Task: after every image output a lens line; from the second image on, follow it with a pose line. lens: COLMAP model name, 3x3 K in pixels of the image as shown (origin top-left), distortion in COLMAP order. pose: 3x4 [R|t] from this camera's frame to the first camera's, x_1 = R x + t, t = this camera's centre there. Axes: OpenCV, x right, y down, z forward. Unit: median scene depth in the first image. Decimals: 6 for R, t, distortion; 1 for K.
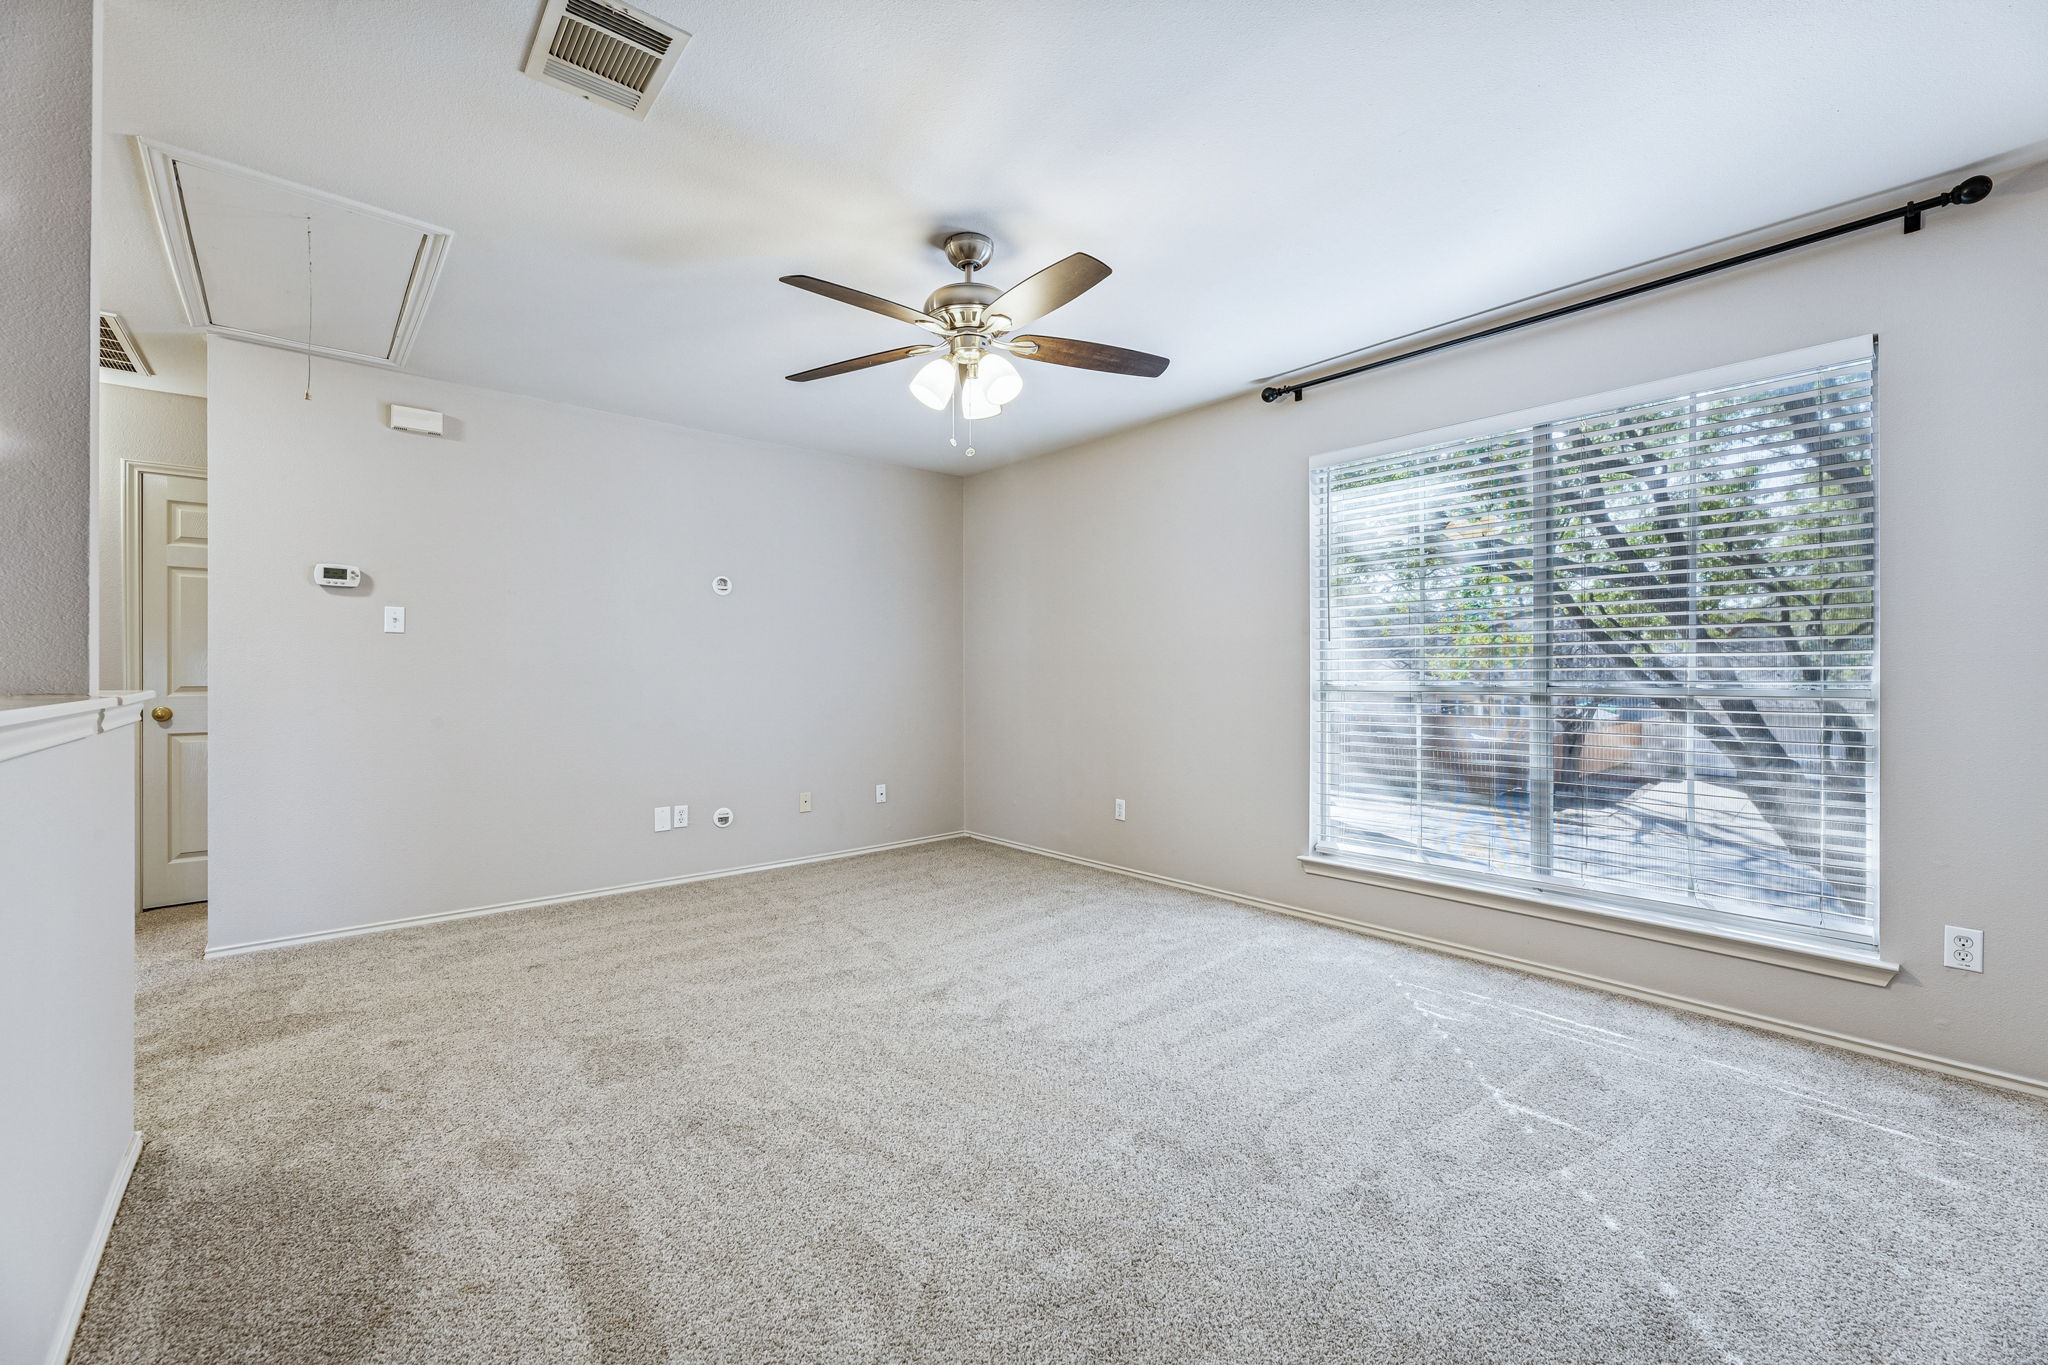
lens RADIAL K [[823.6, 0, 1019.6], [0, 823.6, 669.7], [0, 0, 1]] dist [0.001970, 0.000096]
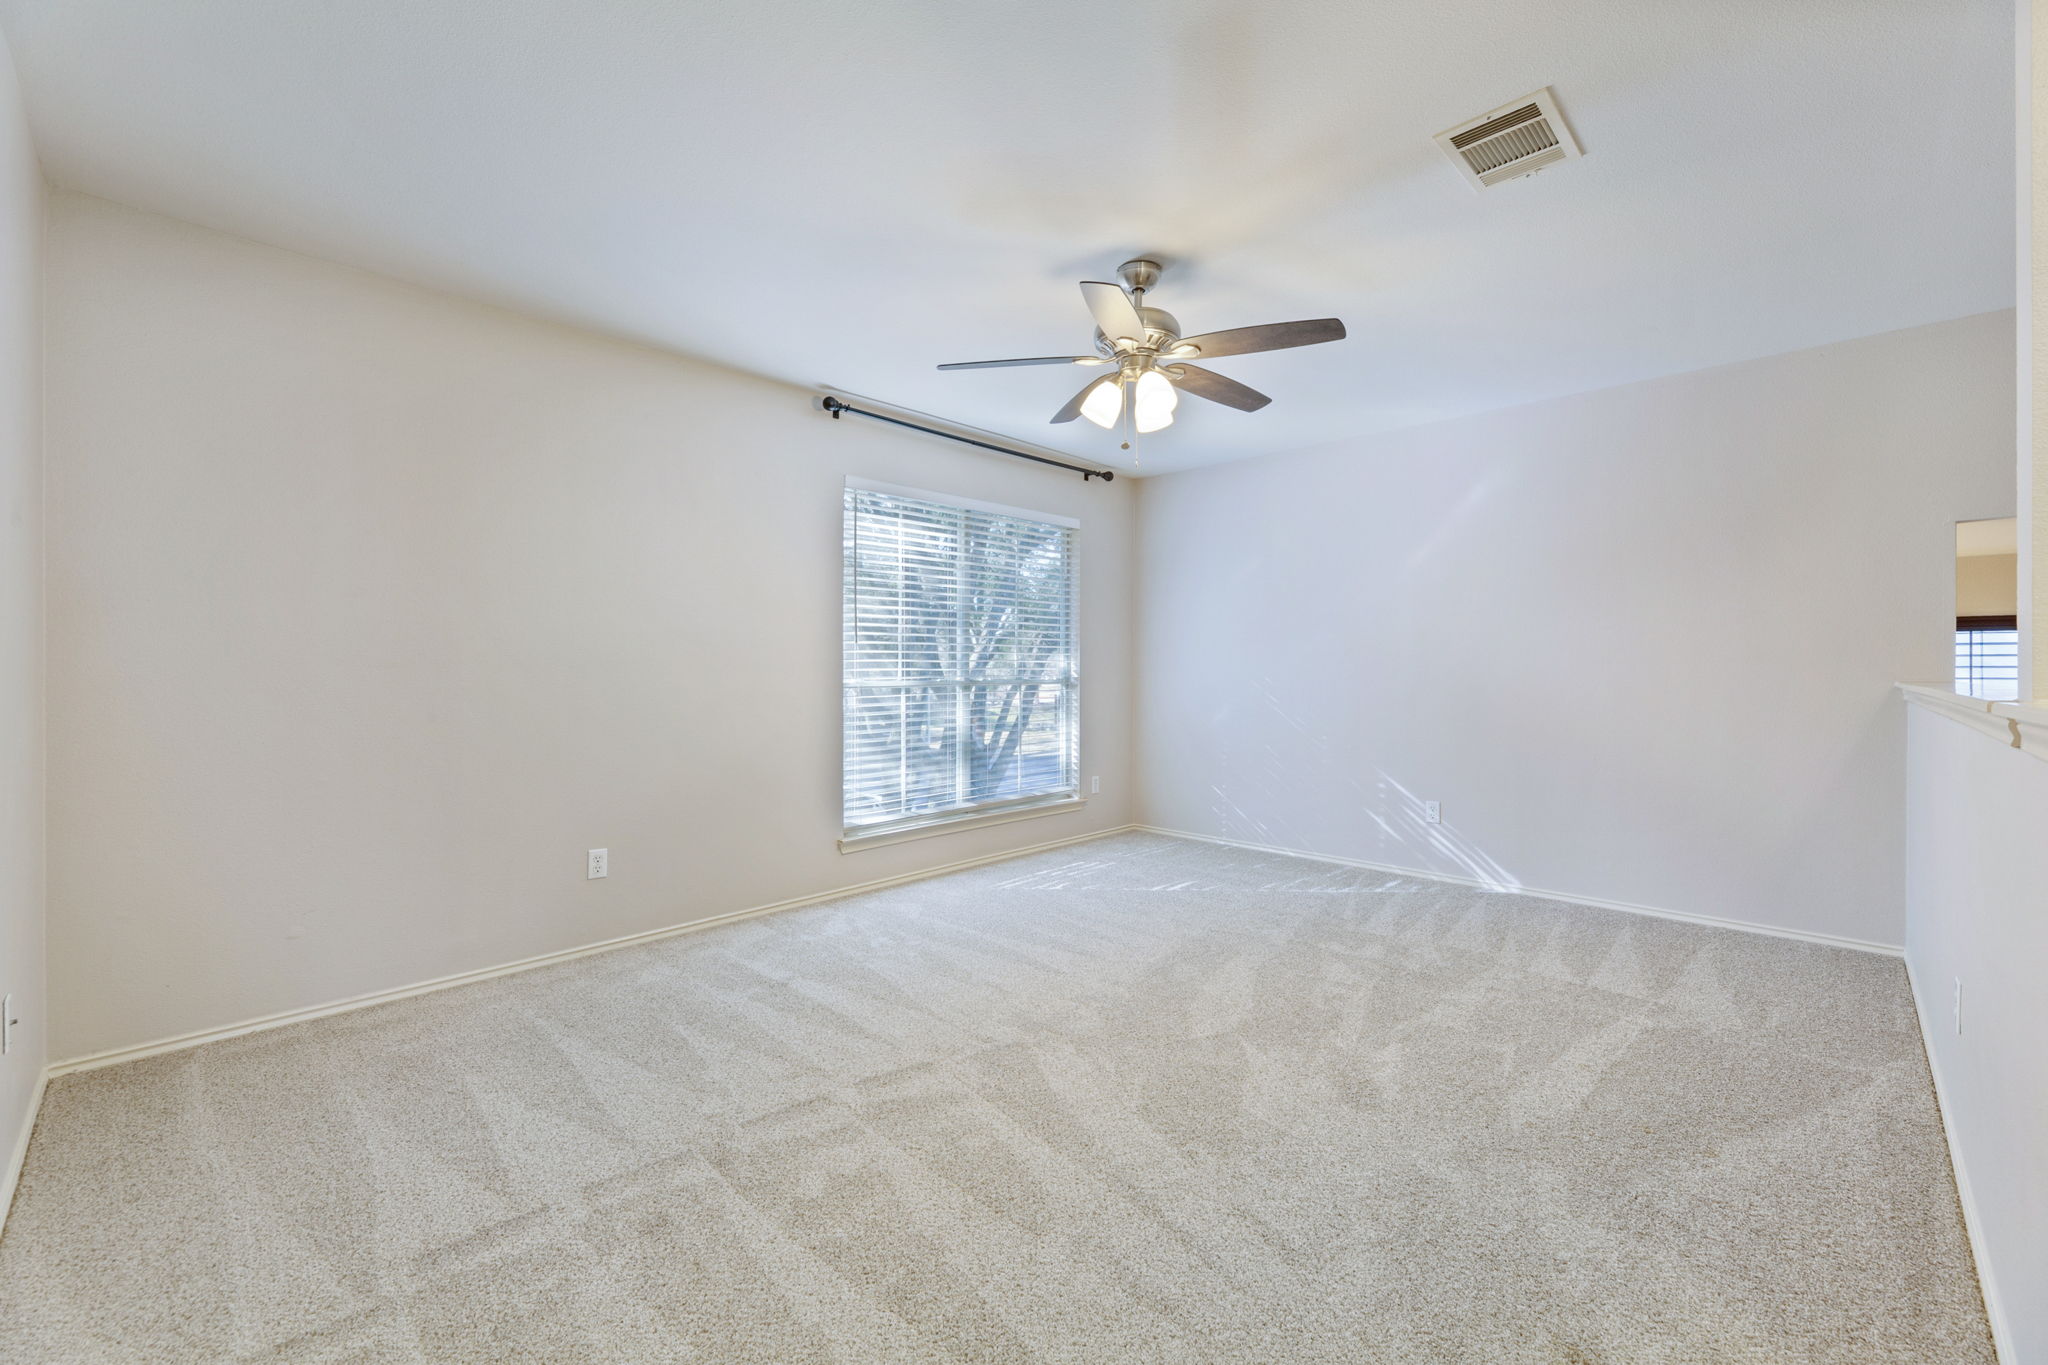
lens RADIAL K [[823.6, 0, 1019.6], [0, 823.6, 669.7], [0, 0, 1]] dist [0.001970, 0.000096]
pose [[-0.066846, 0.007942, 0.997732, -0.793585], [0.001858, 0.999968, -0.007835, 0.011532], [-0.997762, 0.001330, -0.066858, 0.880560]]
